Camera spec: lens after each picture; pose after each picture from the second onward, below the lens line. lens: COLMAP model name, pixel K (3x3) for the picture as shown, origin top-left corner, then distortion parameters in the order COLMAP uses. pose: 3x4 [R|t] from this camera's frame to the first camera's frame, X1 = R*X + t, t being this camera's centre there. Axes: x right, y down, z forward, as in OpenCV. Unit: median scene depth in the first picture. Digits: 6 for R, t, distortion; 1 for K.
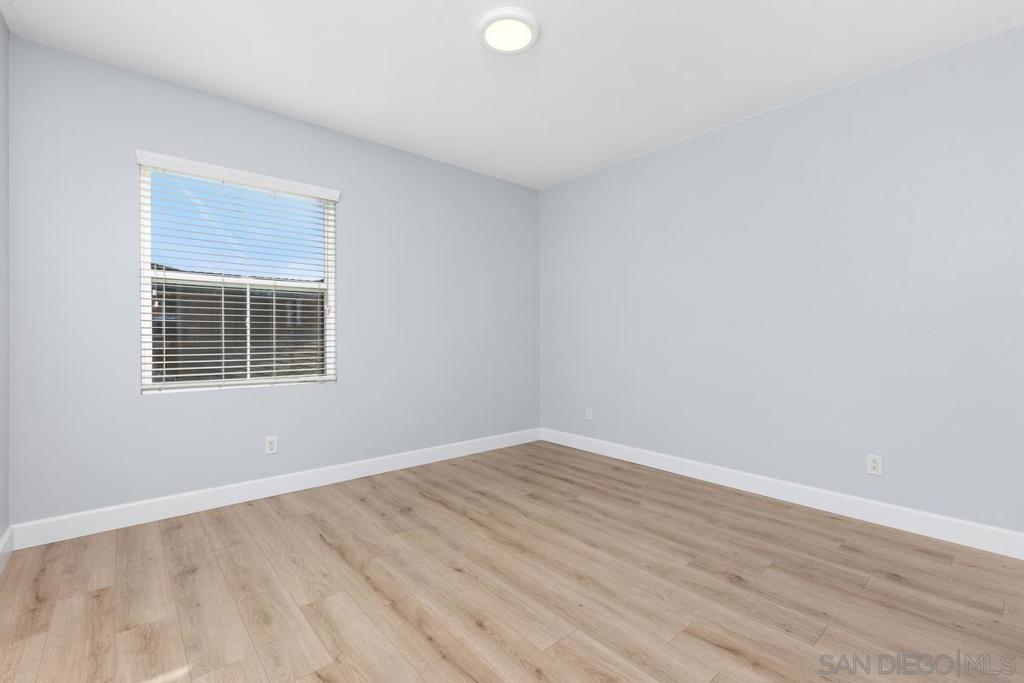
lens RADIAL K [[451.7, 0, 515.4], [0, 451.7, 335.0], [0, 0, 1]] dist [-0.000022, -0.000121]
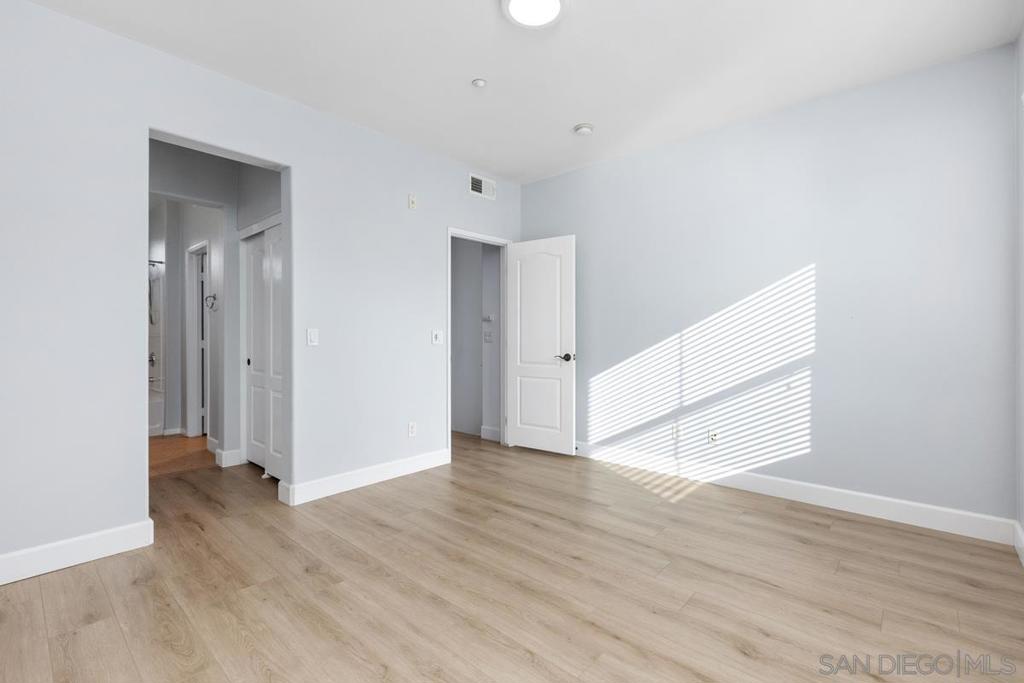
lens RADIAL K [[451.7, 0, 515.4], [0, 451.7, 335.0], [0, 0, 1]] dist [-0.000022, -0.000121]
pose [[-0.992479, 0.002562, -0.122387, 0.119259], [0.003048, 0.999988, -0.003784, 0.002601], [0.122375, -0.004129, -0.992475, 1.691622]]
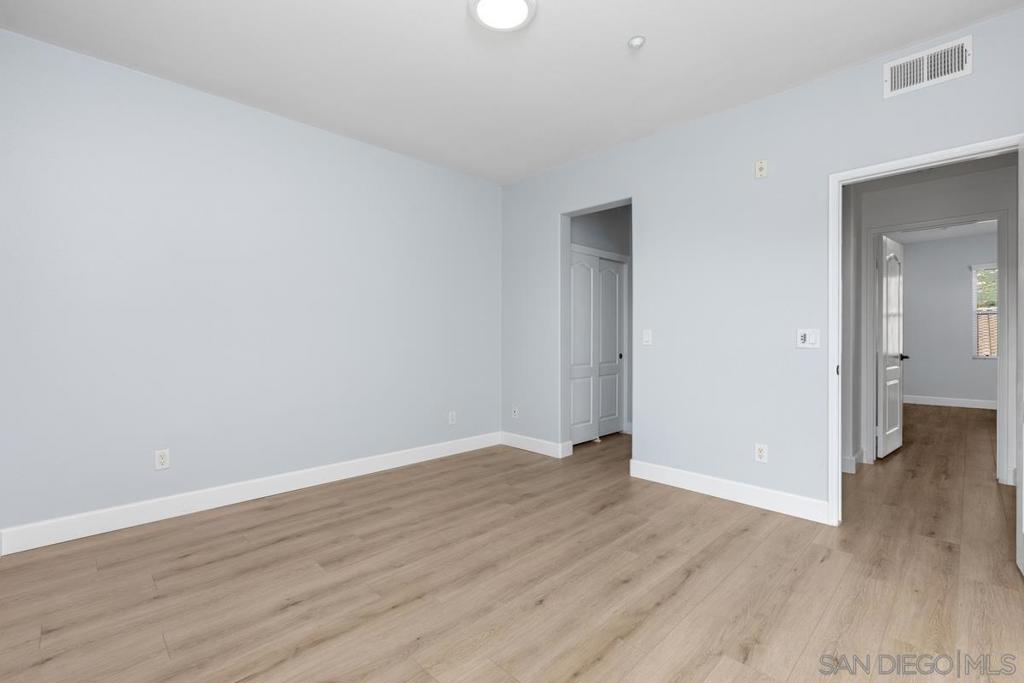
lens RADIAL K [[451.7, 0, 515.4], [0, 451.7, 335.0], [0, 0, 1]] dist [-0.000022, -0.000121]
pose [[-0.064891, 0.004396, 0.997883, -0.834804], [-0.003977, 0.999981, -0.004664, 0.003577], [-0.997884, -0.004272, -0.064872, 0.922143]]
